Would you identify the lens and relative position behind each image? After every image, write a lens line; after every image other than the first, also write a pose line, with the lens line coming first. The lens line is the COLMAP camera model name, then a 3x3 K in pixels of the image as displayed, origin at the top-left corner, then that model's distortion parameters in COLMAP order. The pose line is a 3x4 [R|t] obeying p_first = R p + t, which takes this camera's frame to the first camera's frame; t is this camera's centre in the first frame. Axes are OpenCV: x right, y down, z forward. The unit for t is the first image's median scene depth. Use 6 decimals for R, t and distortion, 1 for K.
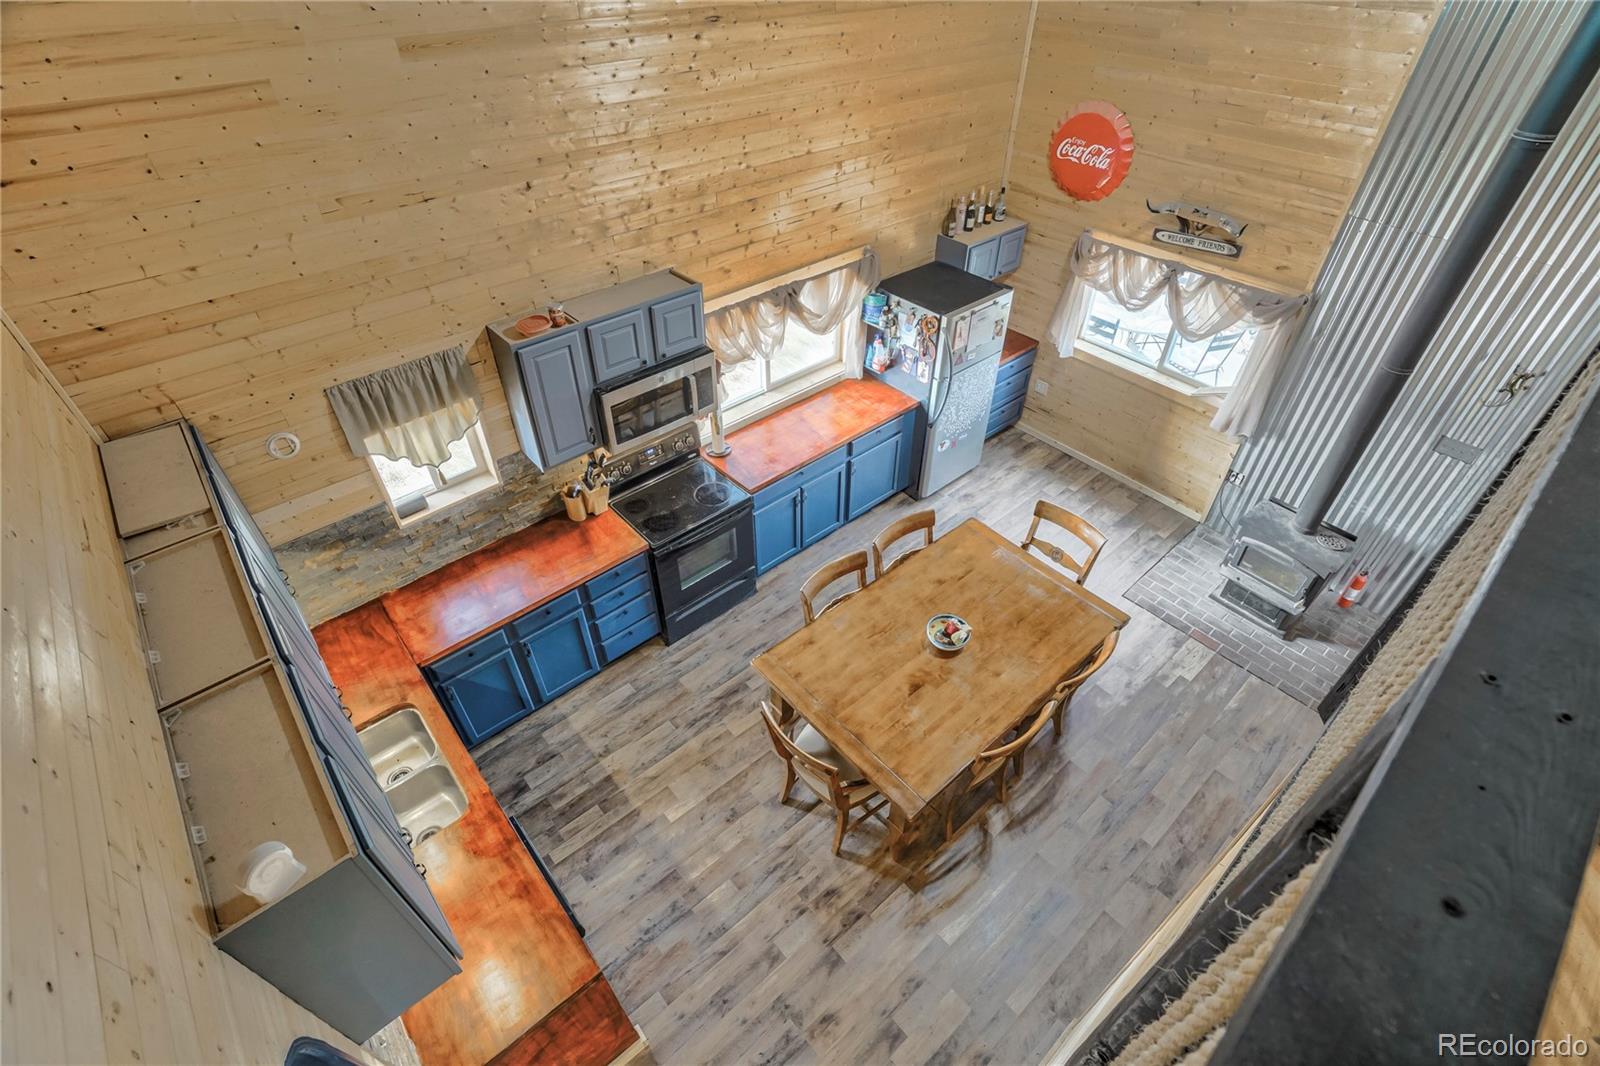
lens RADIAL K [[741.4, 0, 800.0], [0, 741.4, 533.0], [0, 0, 1]] dist [-0.070746, 0.033059]
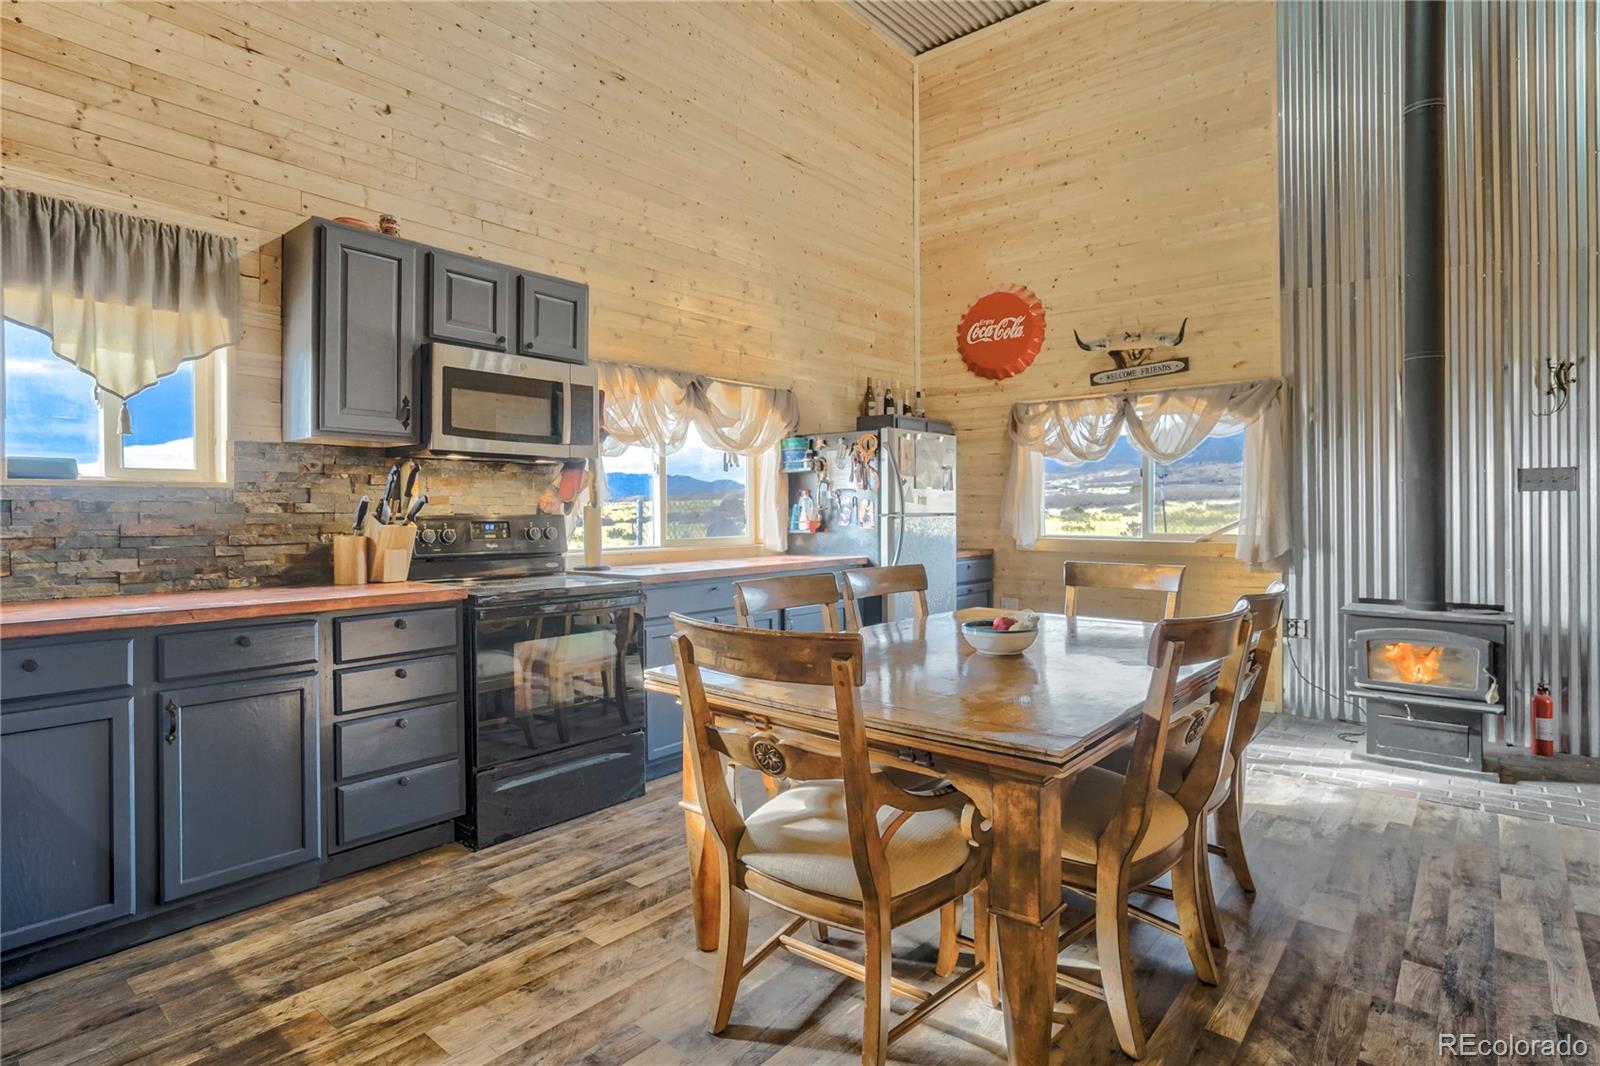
lens RADIAL K [[827.0, 0, 797.1], [0, 827.0, 517.6], [0, 0, 1]] dist [-0.040931, 0.025059]
pose [[0.989051, -0.009316, 0.147277, -0.038088], [0.103769, 0.753500, -0.649207, 0.391201], [-0.104925, 0.657382, 0.746217, 0.412077]]
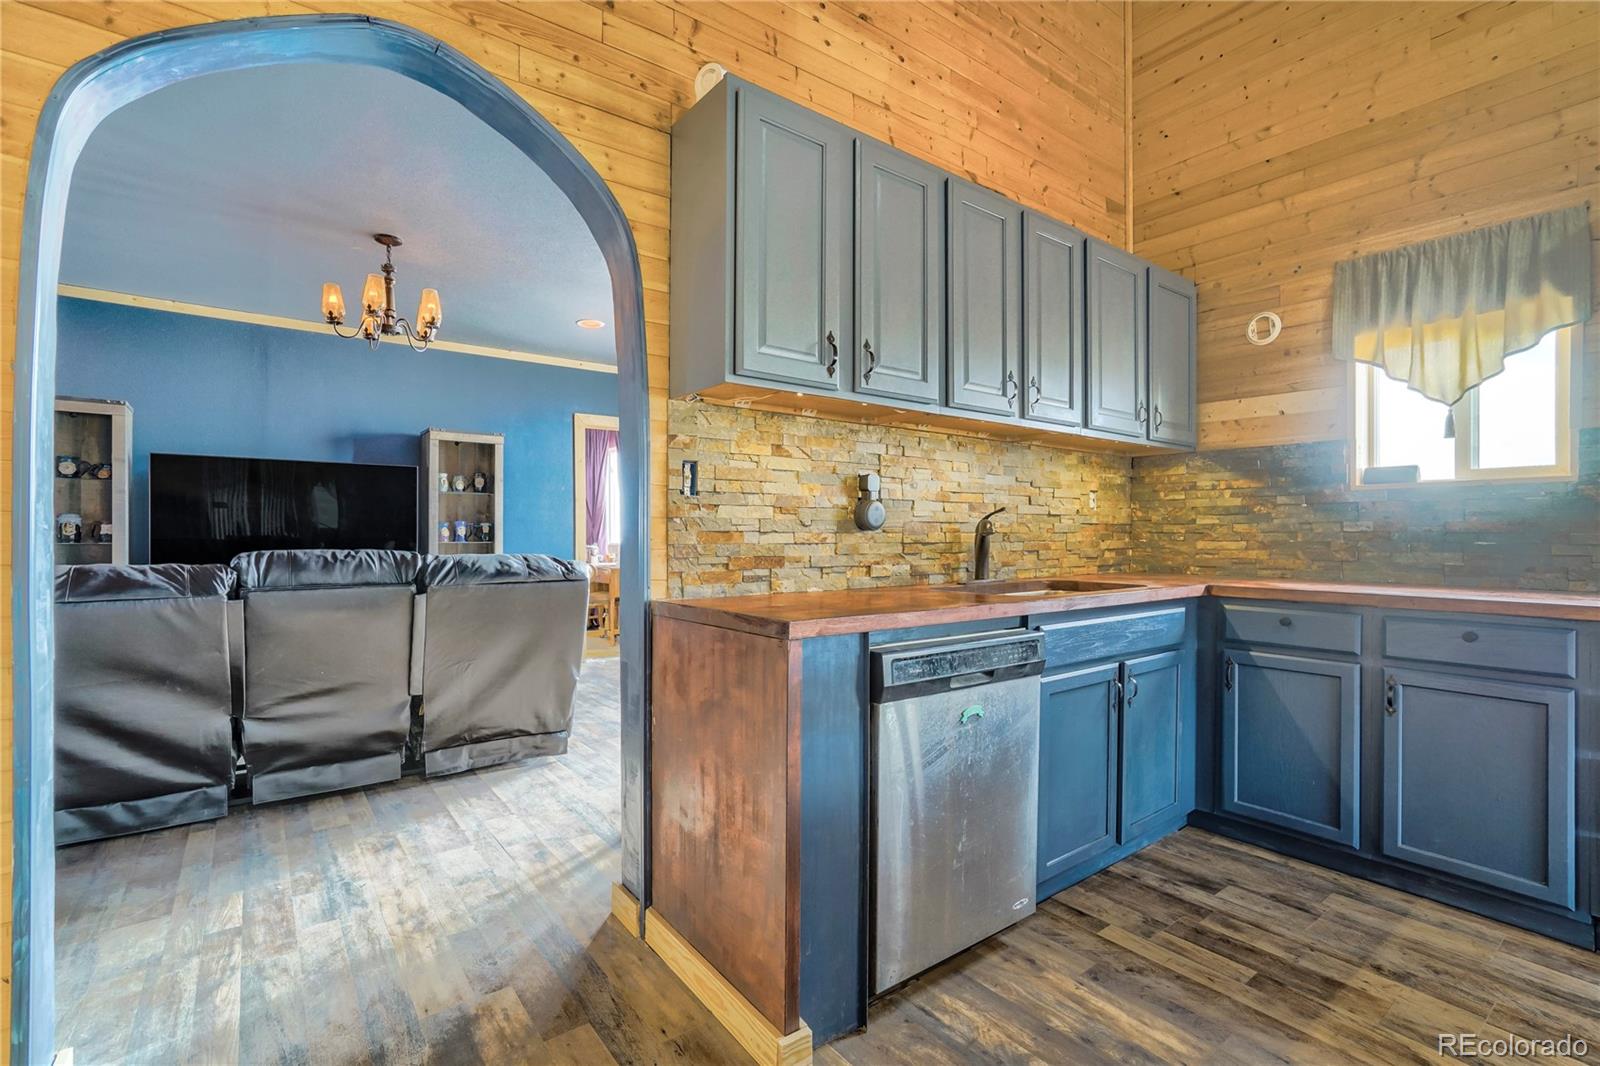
lens RADIAL K [[735.1, 0, 797.6], [0, 735.1, 535.7], [0, 0, 1]] dist [-0.043789, 0.025399]
pose [[-0.070633, -0.000609, -0.997502, 0.159645], [-0.662115, 0.747963, 0.046427, 0.292238], [0.746066, 0.663740, -0.053234, 0.550046]]
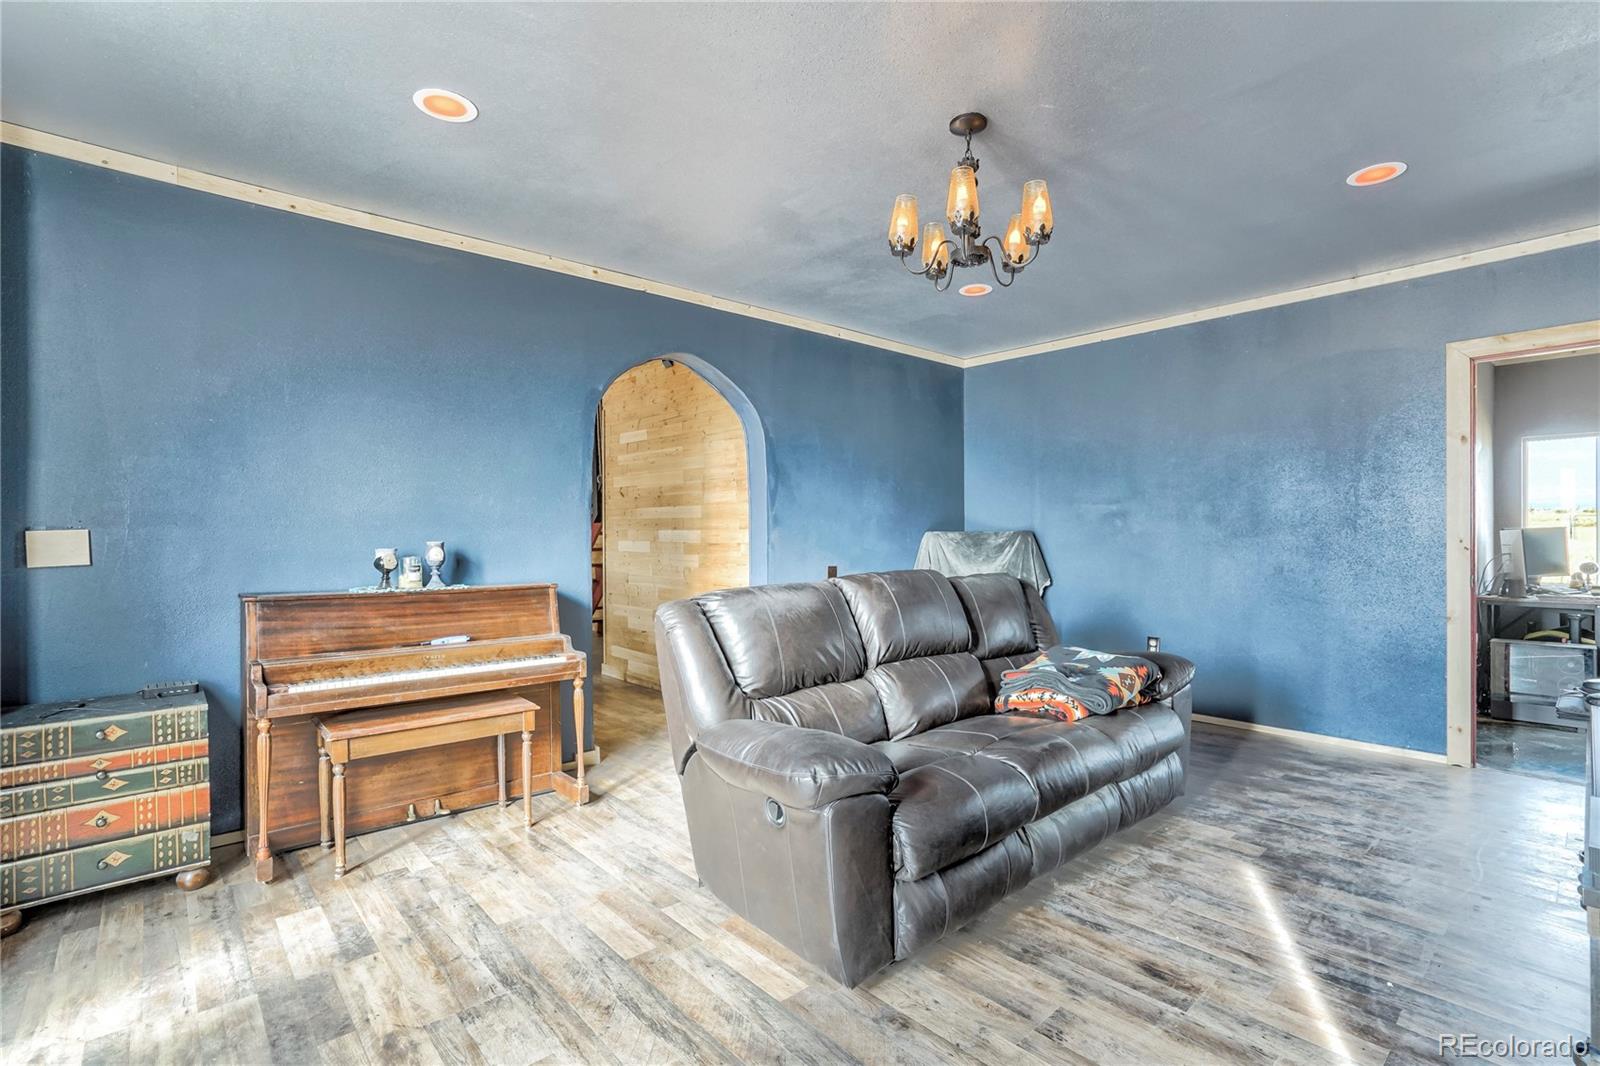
lens RADIAL K [[767.4, 0, 800.0], [0, 767.4, 533.0], [0, 0, 1]] dist [-0.001919, -0.000255]
pose [[-0.001816, -0.004195, 0.999990, -1.107762], [0.661929, 0.749554, 0.004347, 0.514583], [-0.749565, 0.661930, 0.001416, 0.265875]]
